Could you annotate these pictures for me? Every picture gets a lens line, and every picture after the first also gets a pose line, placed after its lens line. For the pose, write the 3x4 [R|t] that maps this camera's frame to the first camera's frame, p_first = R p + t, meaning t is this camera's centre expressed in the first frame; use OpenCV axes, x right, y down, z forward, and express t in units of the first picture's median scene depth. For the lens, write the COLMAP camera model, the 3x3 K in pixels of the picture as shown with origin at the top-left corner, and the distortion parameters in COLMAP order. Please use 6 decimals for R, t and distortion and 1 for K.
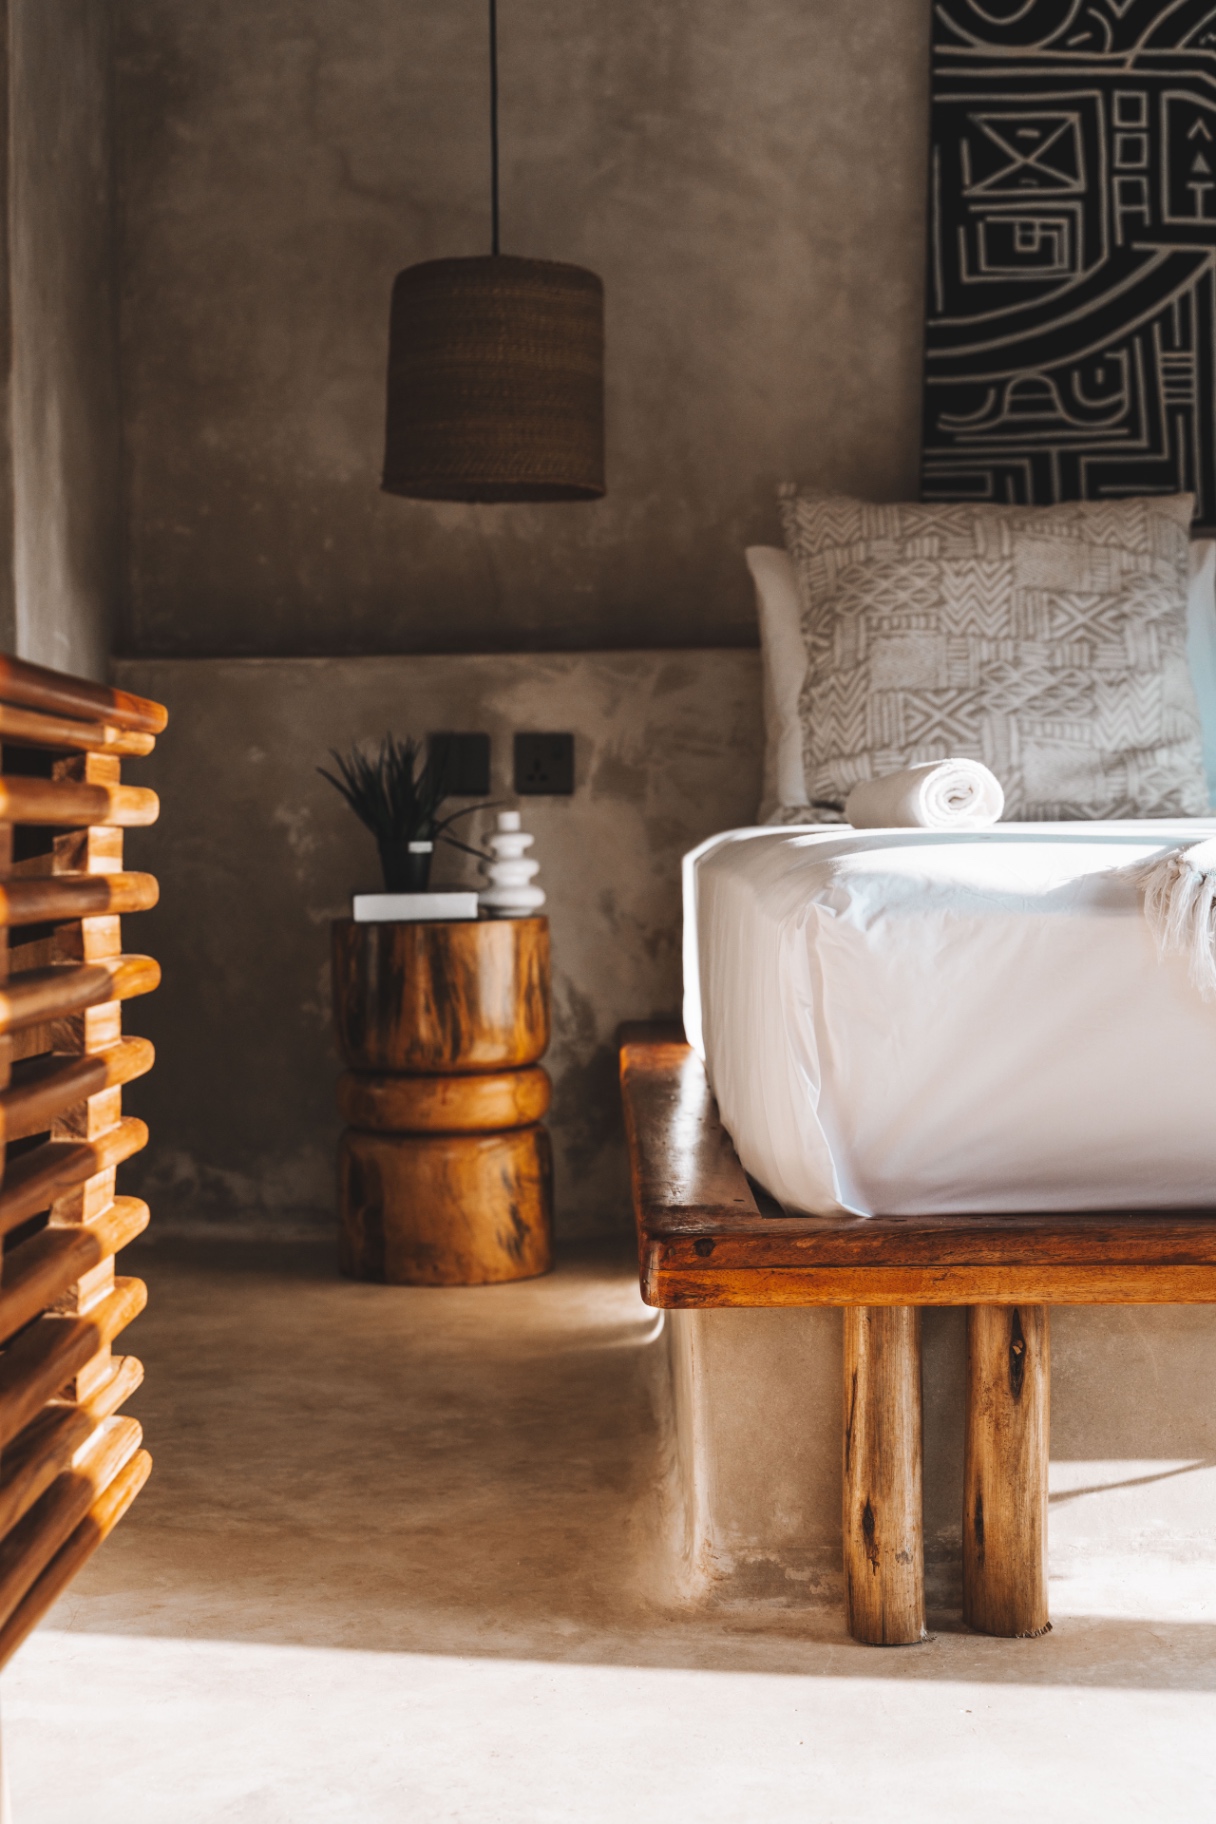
lens RADIAL K [[2531.4, 0, 608.5], [0, 2531.4, 866.4], [0, 0, 1]] dist [0.006543, 0.012735]
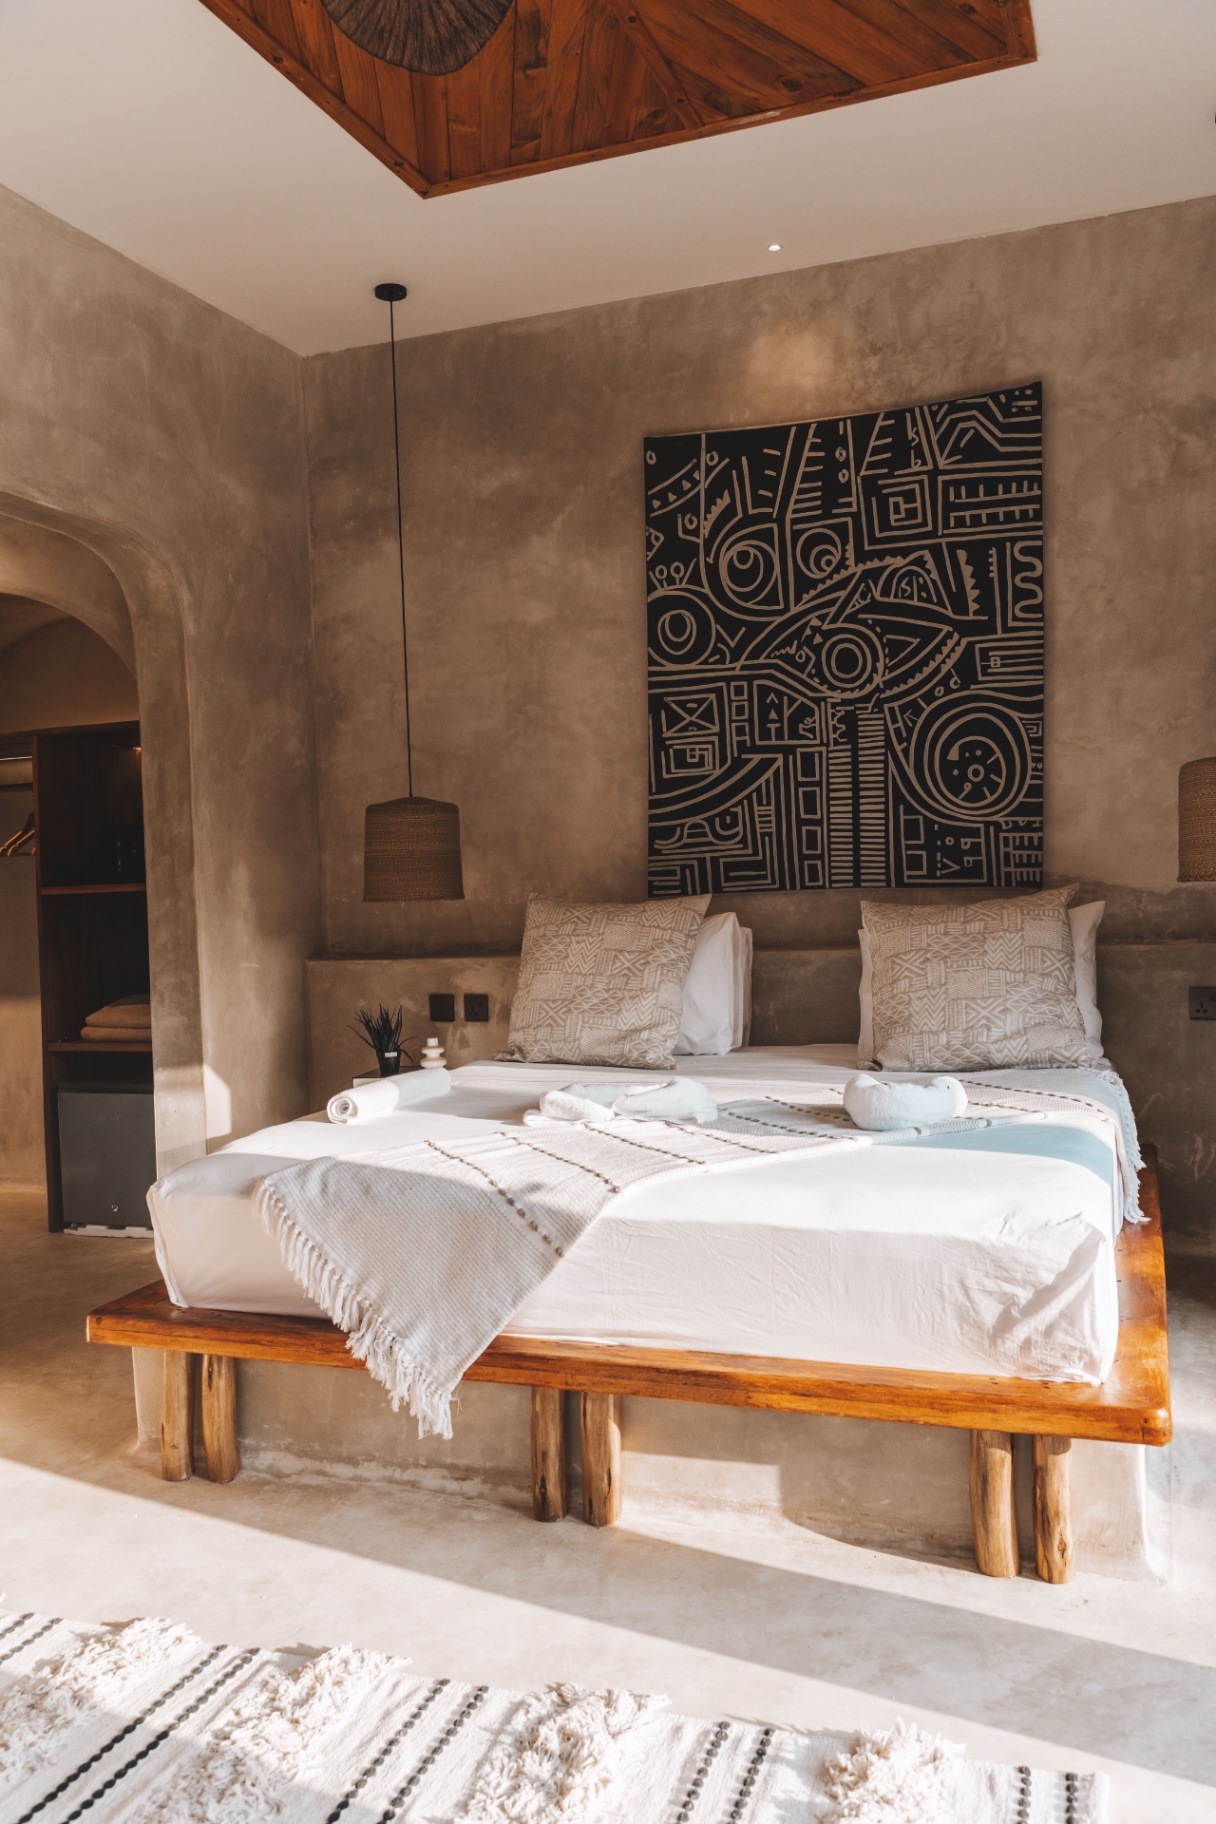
lens RADIAL K [[1317.8, 0, 608.0], [0, 1317.8, 912.0], [0, 0, 1]] dist [-0.000393, -0.000275]
pose [[0.947519, -0.017160, -0.319237, 0.444530], [0.017791, 0.999841, -0.000940, -0.118858], [0.319203, -0.004789, 0.947674, -0.054796]]
